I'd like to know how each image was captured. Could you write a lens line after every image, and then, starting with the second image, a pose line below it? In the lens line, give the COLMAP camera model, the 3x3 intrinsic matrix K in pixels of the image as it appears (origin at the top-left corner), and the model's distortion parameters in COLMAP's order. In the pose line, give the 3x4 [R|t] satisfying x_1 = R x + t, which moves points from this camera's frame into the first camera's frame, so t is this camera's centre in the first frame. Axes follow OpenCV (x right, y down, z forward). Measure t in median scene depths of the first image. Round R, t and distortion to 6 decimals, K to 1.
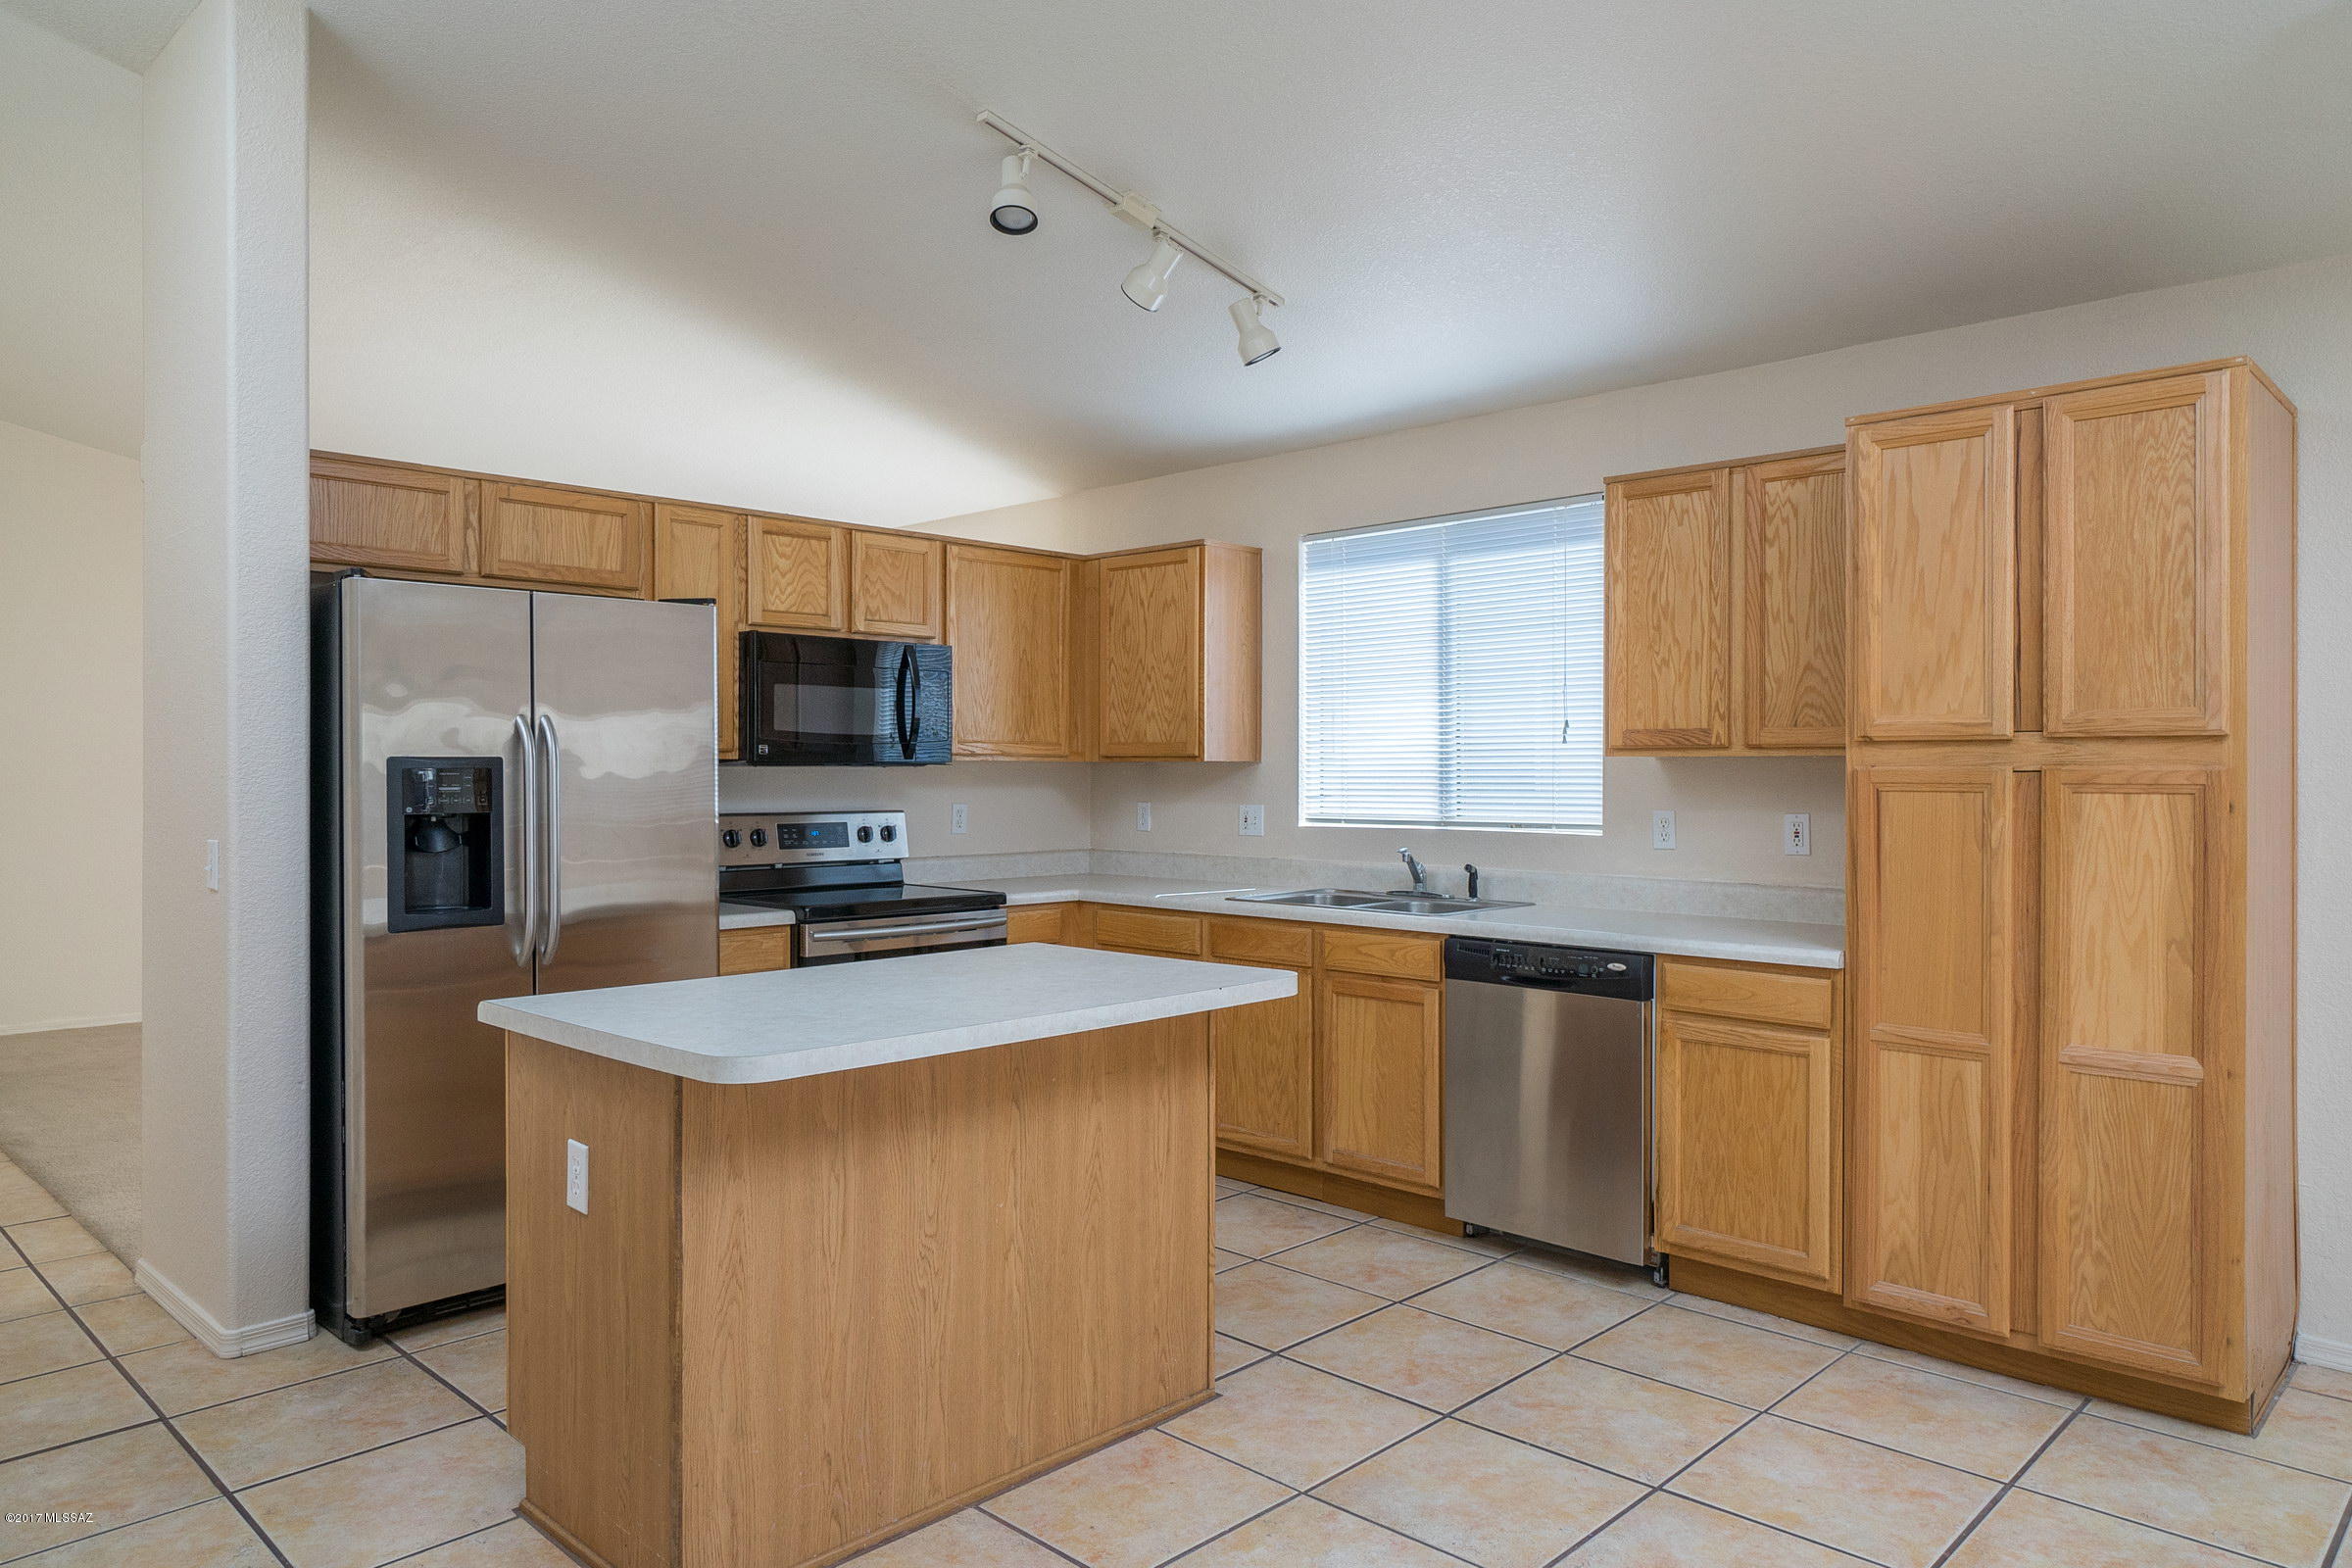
lens RADIAL K [[1521.2, 0, 1171.2], [0, 1521.2, 769.2], [0, 0, 1]] dist [0.008328, -0.001597]
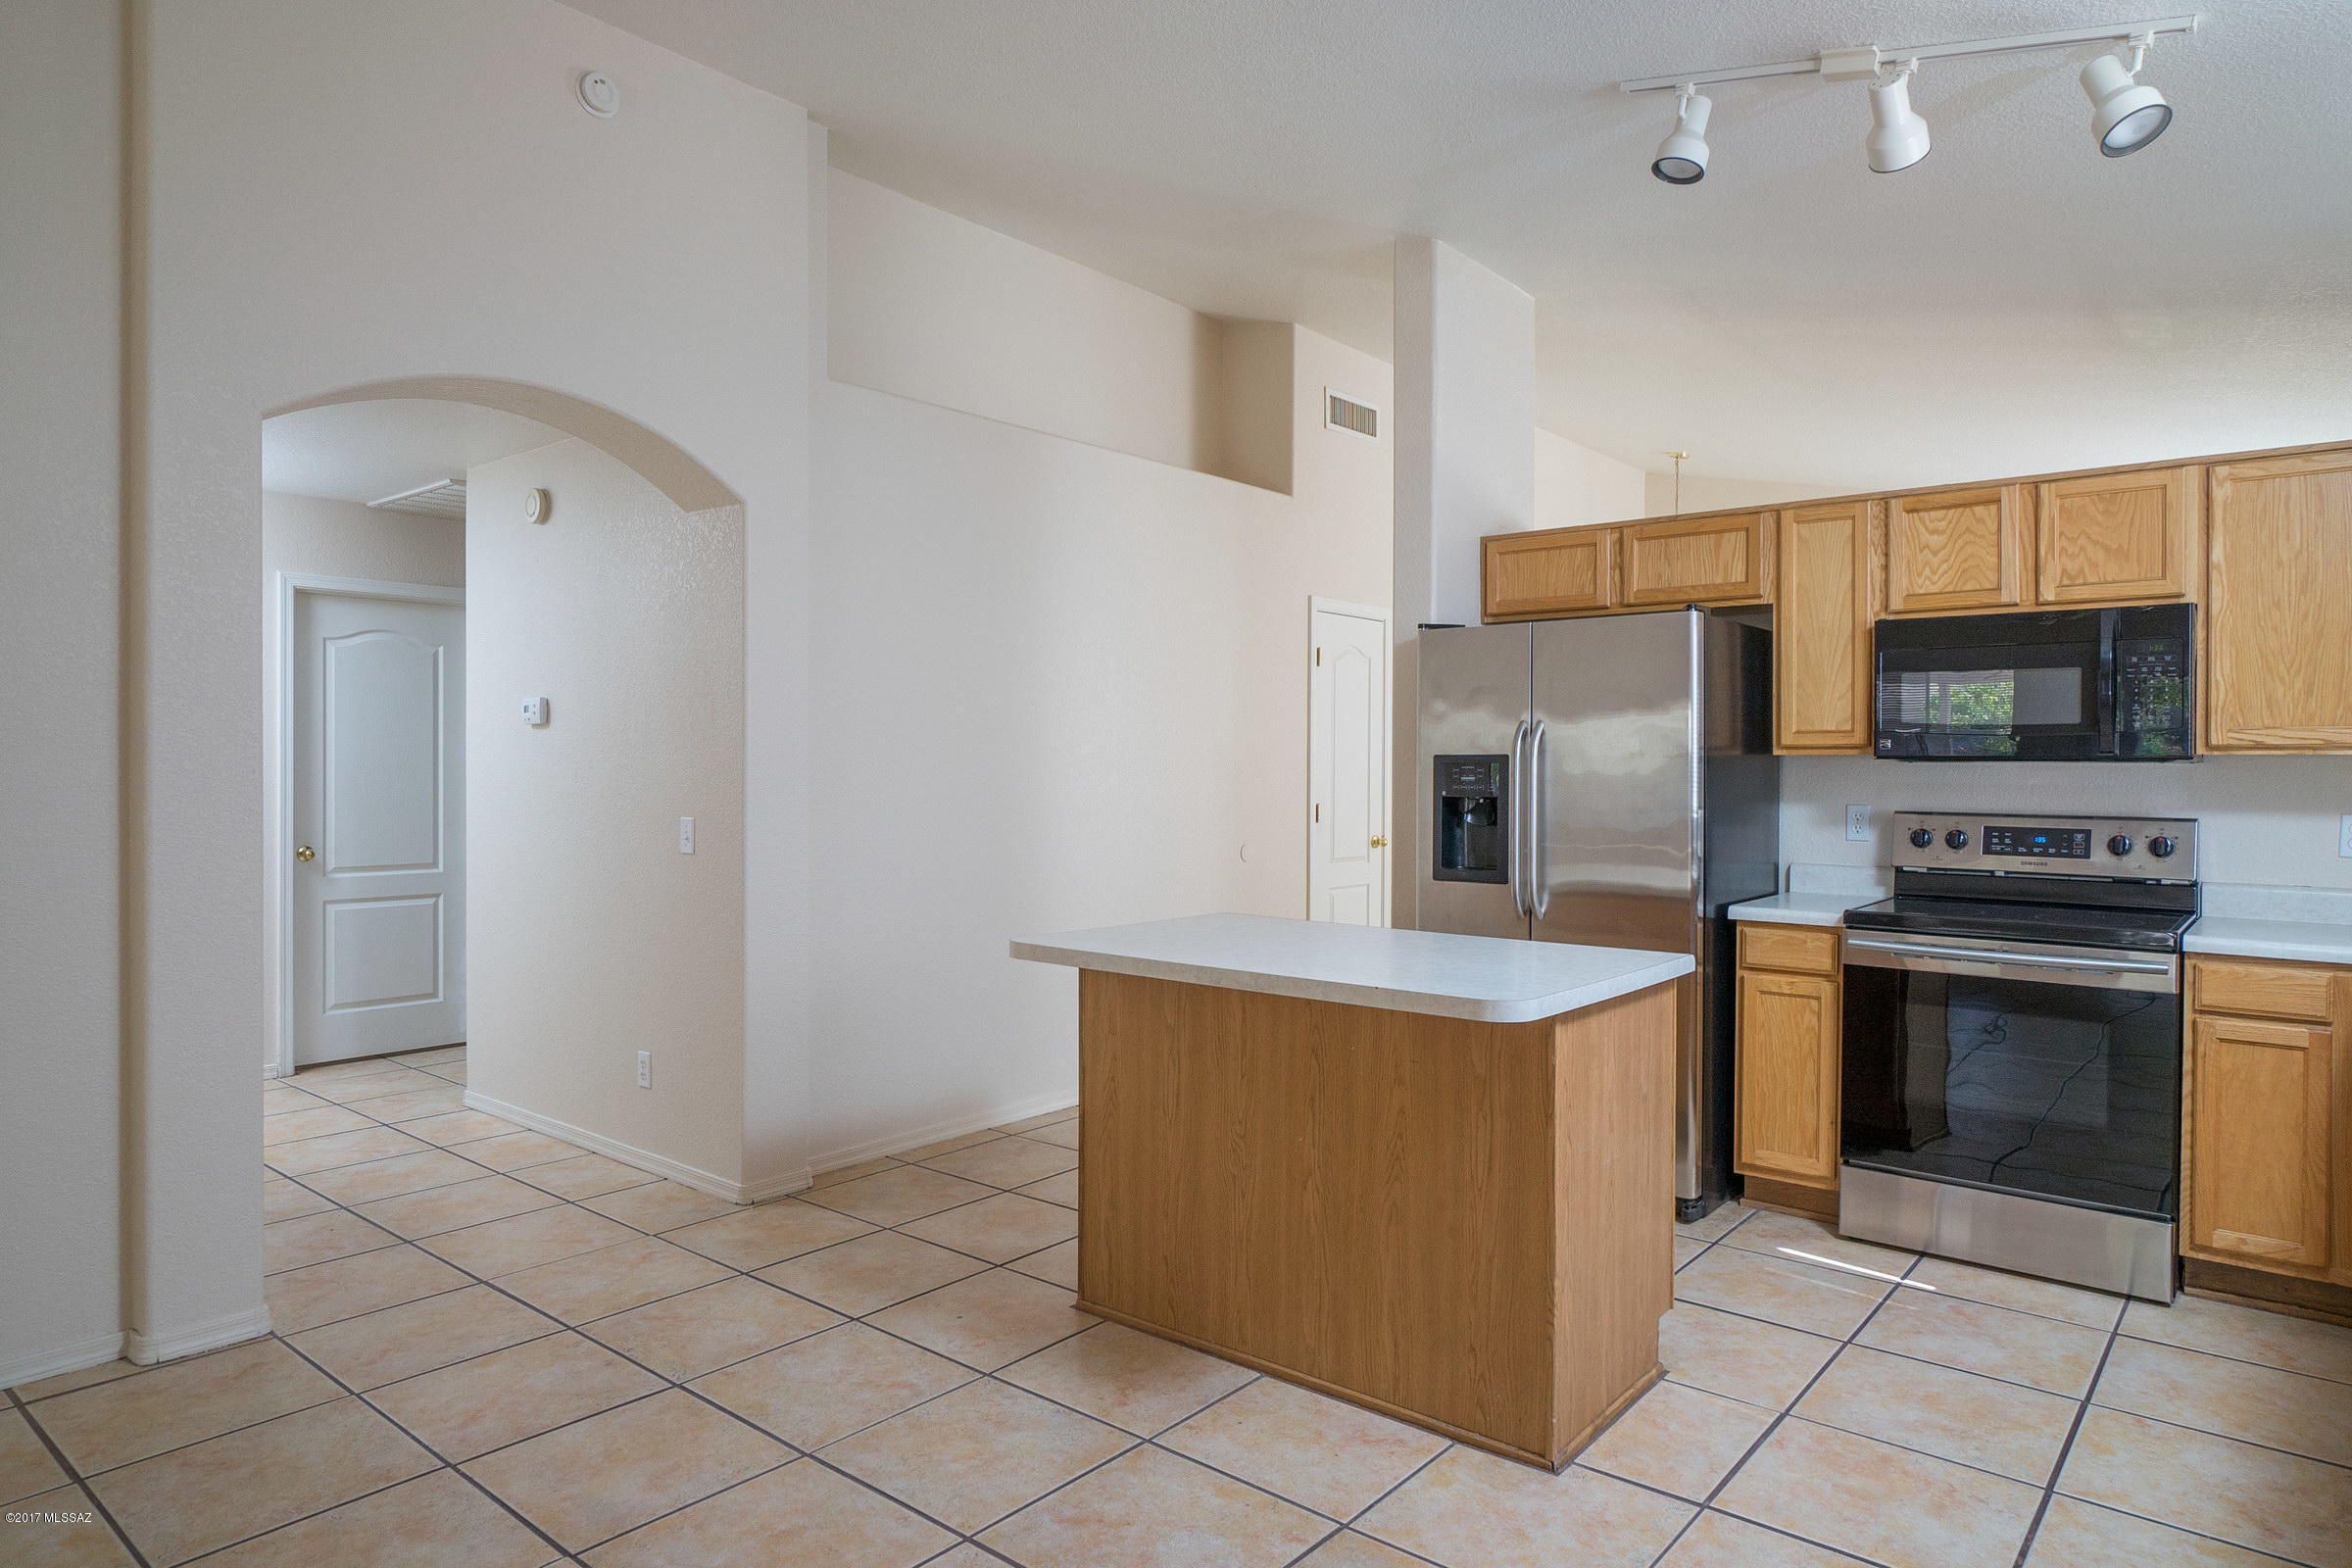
lens RADIAL K [[1383.3, 0, 1191.1], [0, 1383.3, 784.2], [0, 0, 1]] dist [-0.000105, 0.001115]
pose [[0.090972, 0.014581, -0.995747, 0.566645], [-0.004161, 0.999890, 0.014261, 0.001678], [0.995845, 0.002846, 0.091023, 0.505058]]
